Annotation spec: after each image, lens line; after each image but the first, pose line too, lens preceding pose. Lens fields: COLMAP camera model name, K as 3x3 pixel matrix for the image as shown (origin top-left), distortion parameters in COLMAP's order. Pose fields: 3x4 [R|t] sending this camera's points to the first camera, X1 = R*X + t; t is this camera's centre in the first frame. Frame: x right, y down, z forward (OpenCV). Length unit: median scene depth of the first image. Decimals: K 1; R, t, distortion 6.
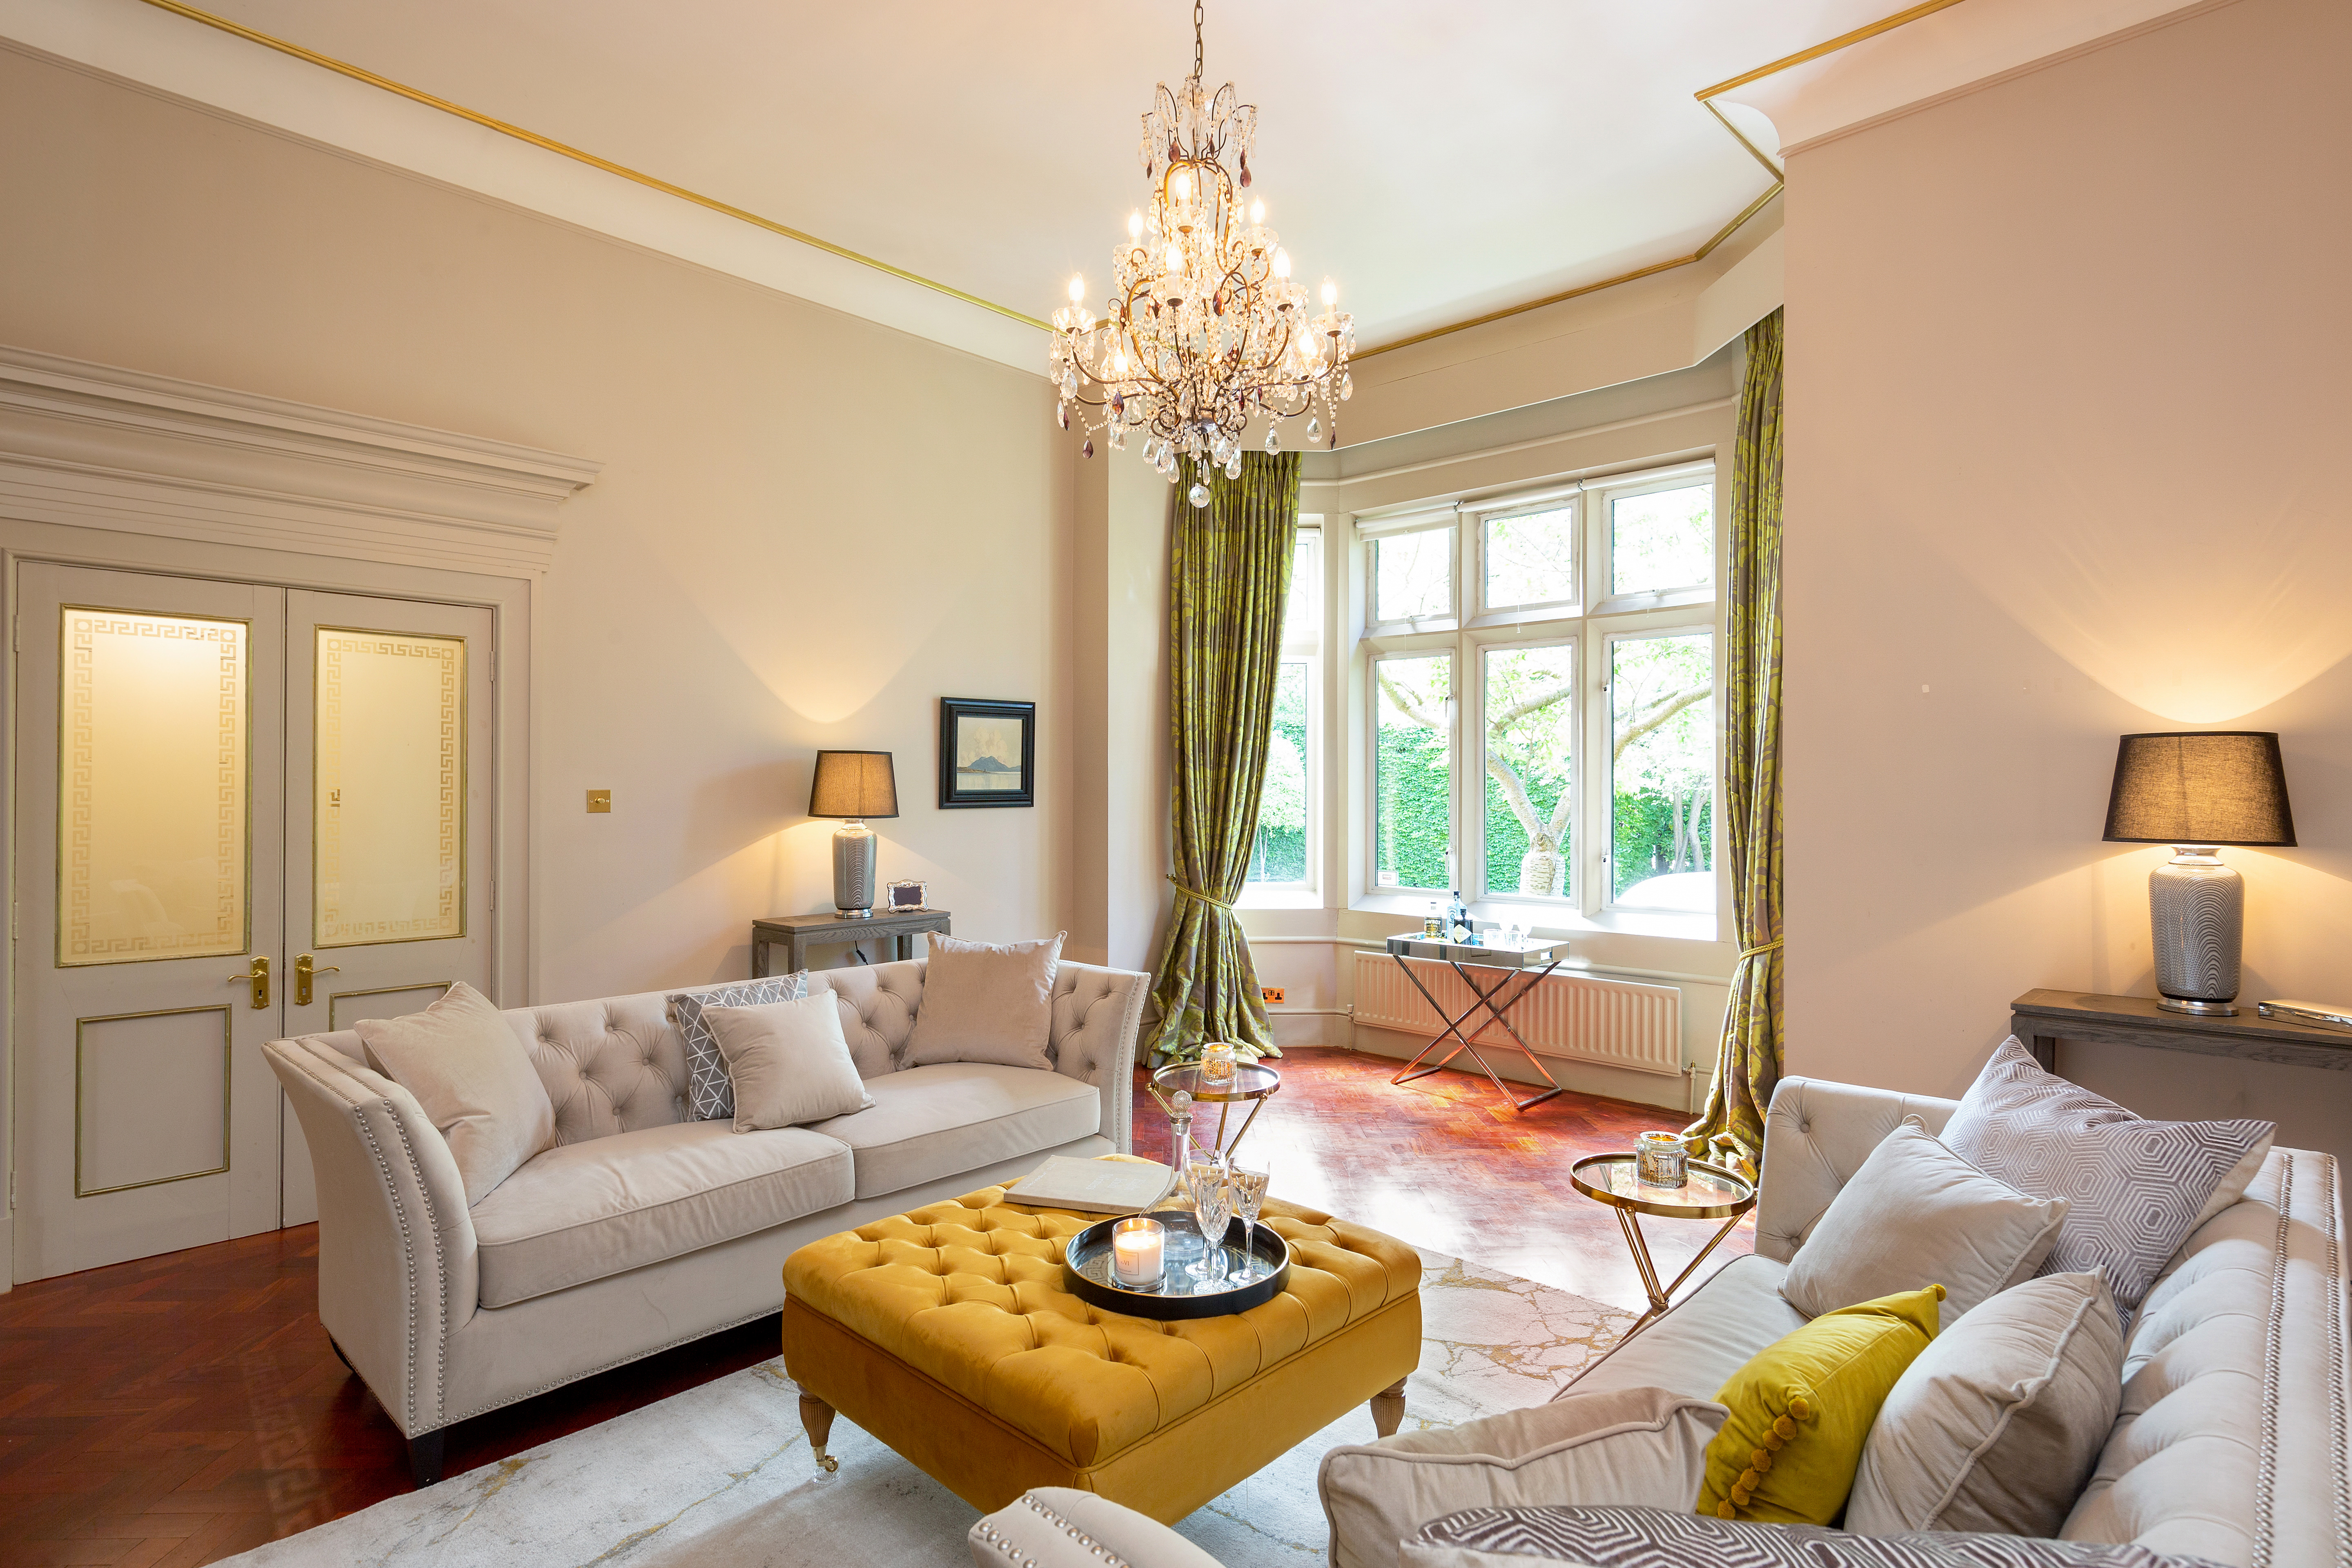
lens RADIAL K [[1186.6, 0, 1197.1], [0, 1186.6, 791.4], [0, 0, 1]] dist [-0.012840, -0.001403]
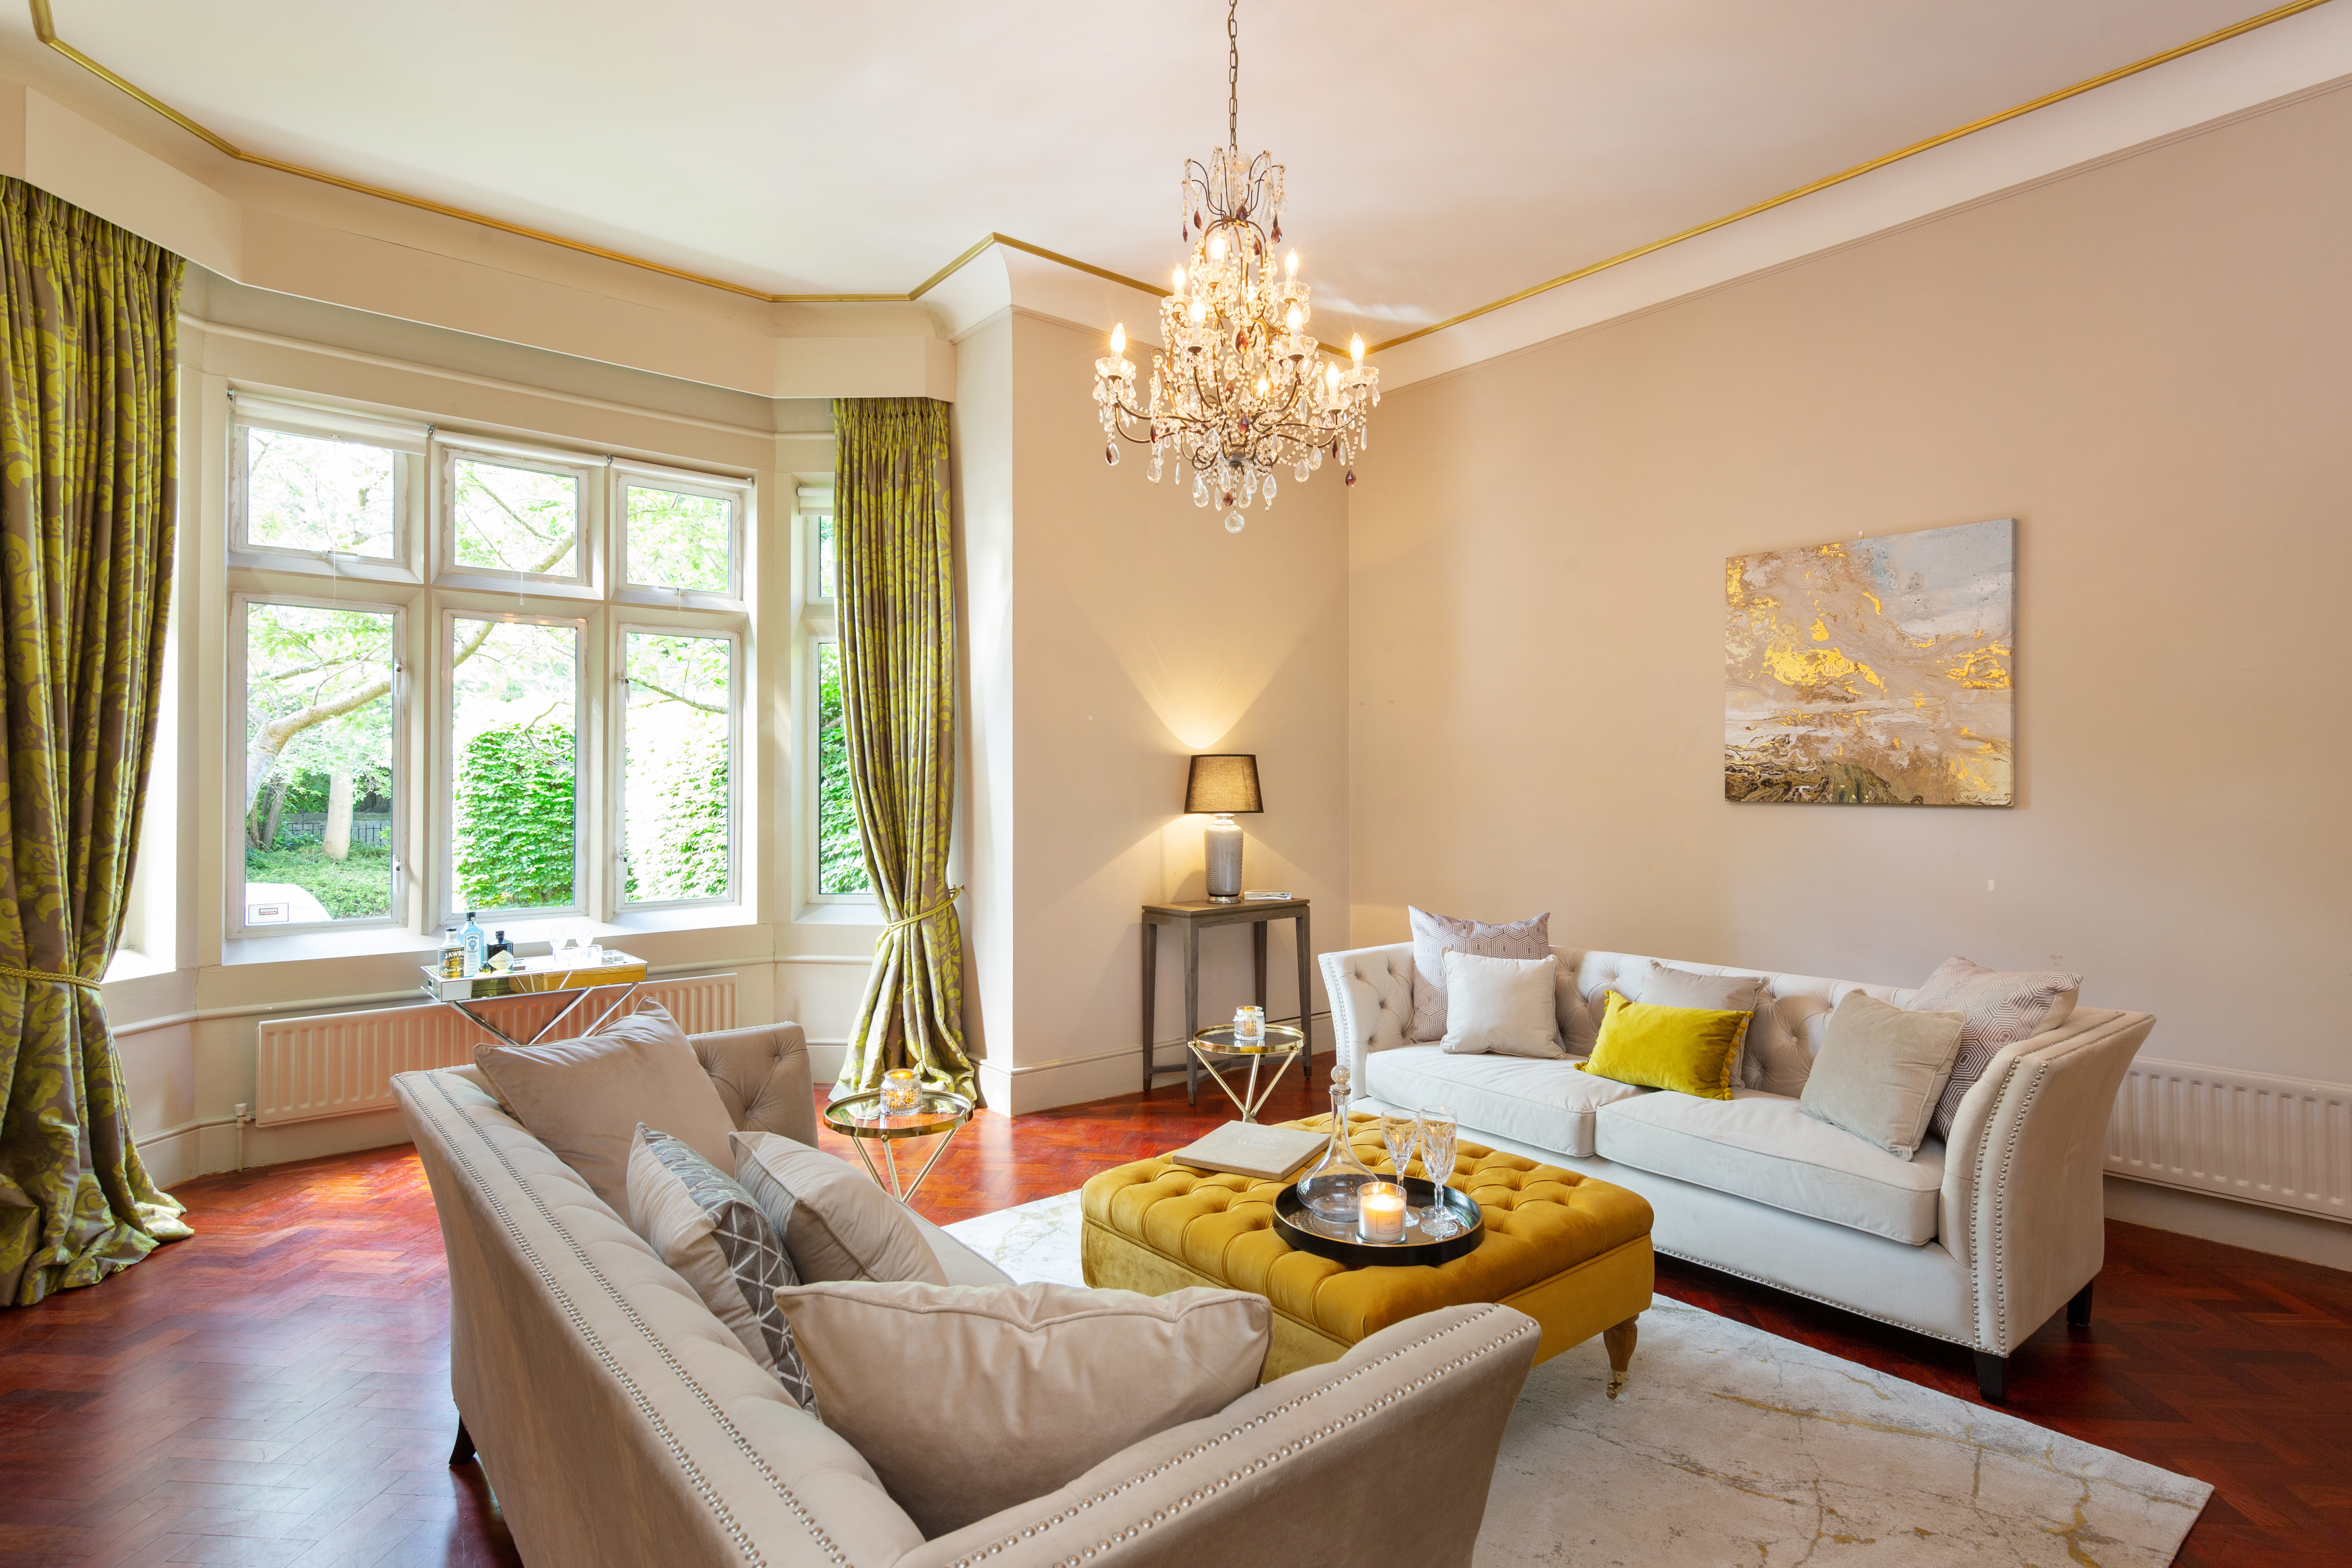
lens RADIAL K [[1186.6, 0, 1179.8], [0, 1186.6, 776.7], [0, 0, 1]] dist [-0.012840, -0.001403]
pose [[0.116181, 0.008106, 0.993195, -0.715549], [0.003921, 0.999955, -0.008619, 0.000935], [-0.993220, 0.004896, 0.116144, 0.577667]]
